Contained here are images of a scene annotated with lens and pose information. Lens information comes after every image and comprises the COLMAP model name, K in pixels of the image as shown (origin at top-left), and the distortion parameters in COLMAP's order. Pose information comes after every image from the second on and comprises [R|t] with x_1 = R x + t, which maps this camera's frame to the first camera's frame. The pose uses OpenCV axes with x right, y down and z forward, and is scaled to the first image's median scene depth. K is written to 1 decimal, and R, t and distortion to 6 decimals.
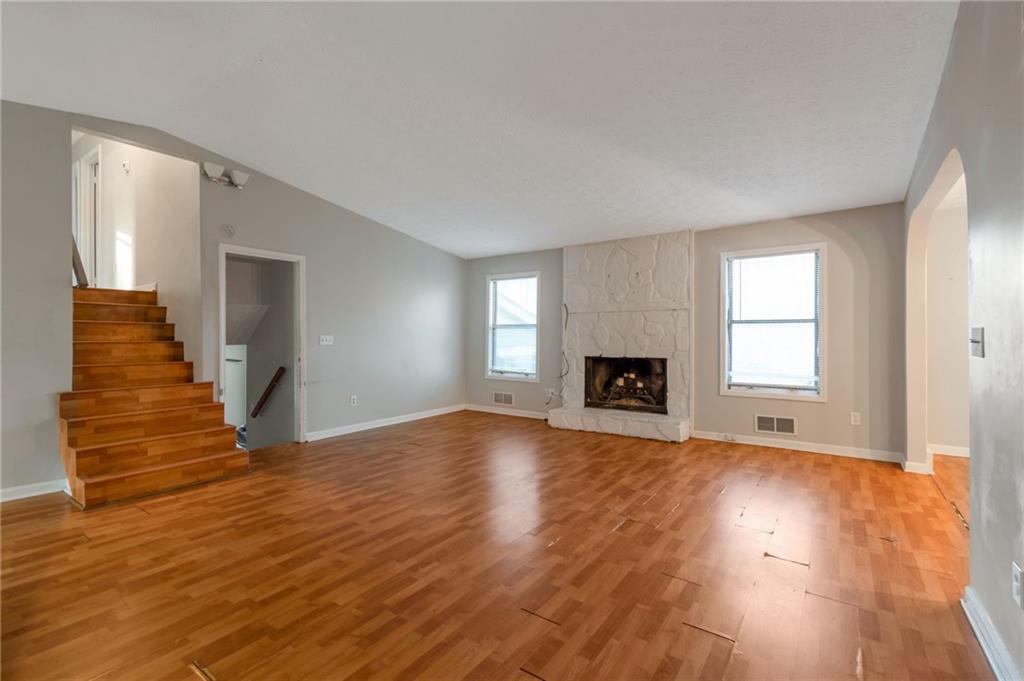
lens RADIAL K [[469.6, 0, 511.5], [0, 469.6, 343.8], [0, 0, 1]] dist [0.001979, 0.000249]
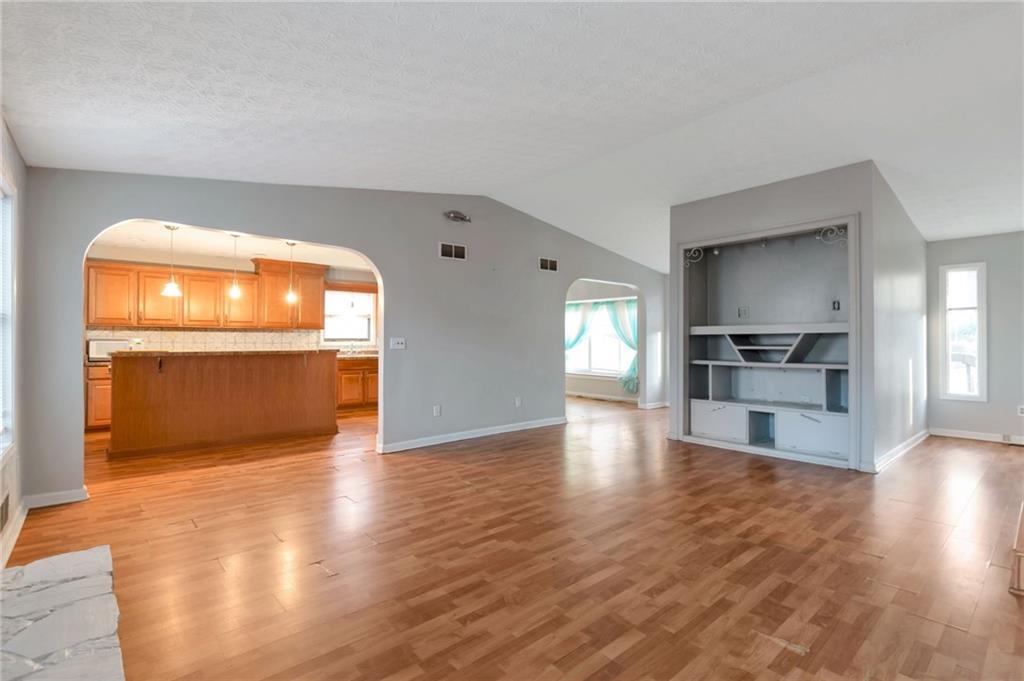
lens RADIAL K [[469.6, 0, 510.0], [0, 469.6, 335.1], [0, 0, 1]] dist [0.001979, 0.000249]
pose [[-0.971140, 0.004317, 0.238473, -0.154823], [0.005581, 0.999974, 0.004625, -0.037436], [-0.238446, 0.005822, -0.971138, 2.088585]]
